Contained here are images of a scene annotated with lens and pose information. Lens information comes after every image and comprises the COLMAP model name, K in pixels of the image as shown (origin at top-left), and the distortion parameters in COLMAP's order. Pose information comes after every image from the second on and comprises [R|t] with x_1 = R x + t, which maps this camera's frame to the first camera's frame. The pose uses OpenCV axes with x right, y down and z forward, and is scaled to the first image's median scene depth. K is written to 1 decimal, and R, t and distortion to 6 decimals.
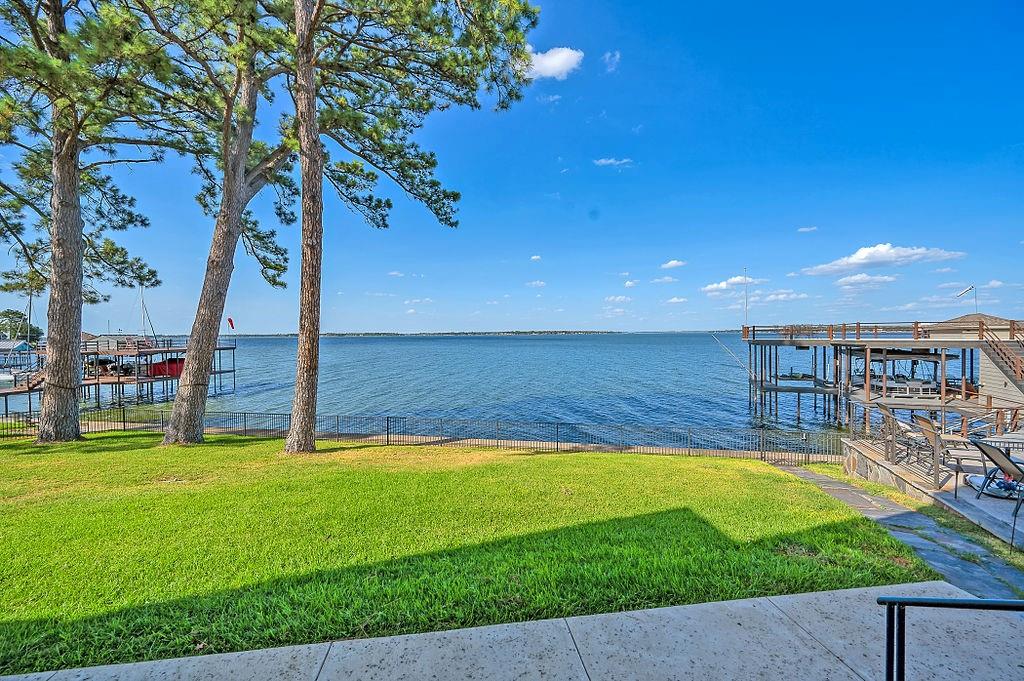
lens RADIAL K [[403.6, 0, 507.5], [0, 403.6, 337.3], [0, 0, 1]] dist [0.002099, 0.000217]
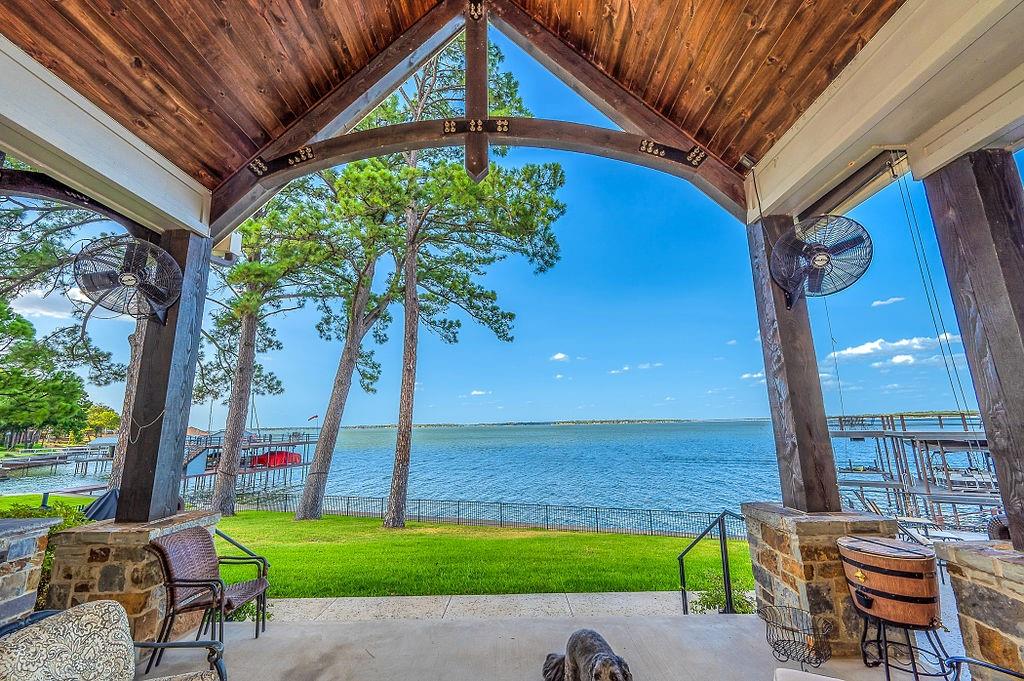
lens RADIAL K [[406.2, 0, 513.2], [0, 406.2, 342.3], [0, 0, 1]] dist [-0.000916, 0.000196]
pose [[0.991691, -0.035423, -0.123668, 0.029933], [0.009303, 0.978572, -0.205696, -0.015425], [0.128304, 0.202837, 0.970770, -0.200668]]
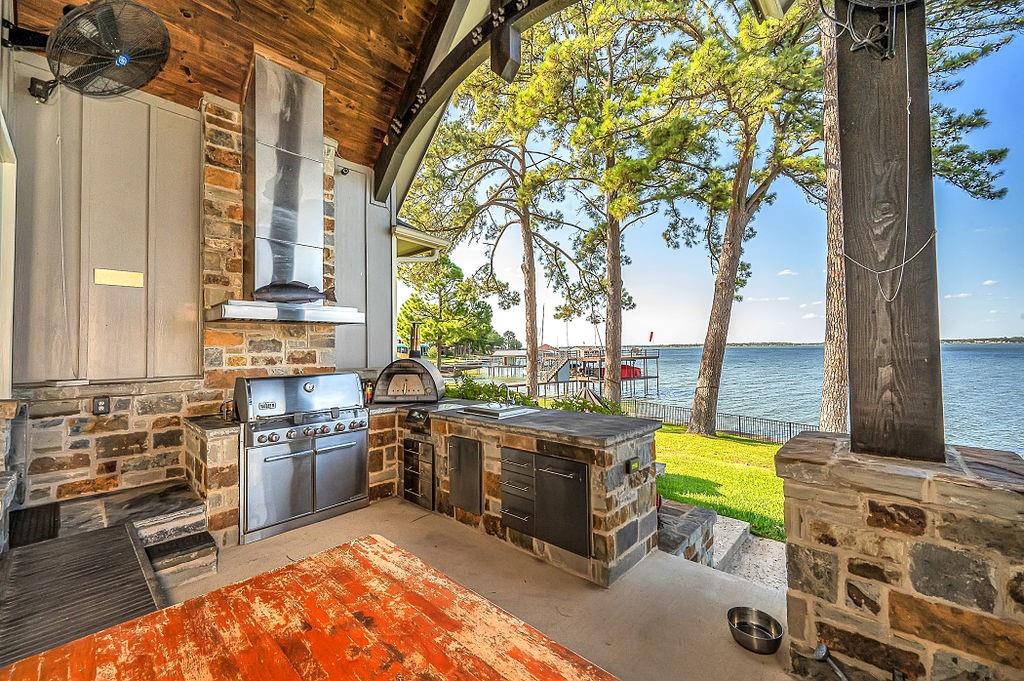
lens RADIAL K [[403.6, 0, 507.5], [0, 403.6, 337.3], [0, 0, 1]] dist [0.002099, 0.000217]
pose [[0.646702, -0.020744, -0.762460, -0.152521], [0.000306, 0.999637, -0.026937, 0.000394], [0.762742, 0.017186, 0.646474, -0.154939]]
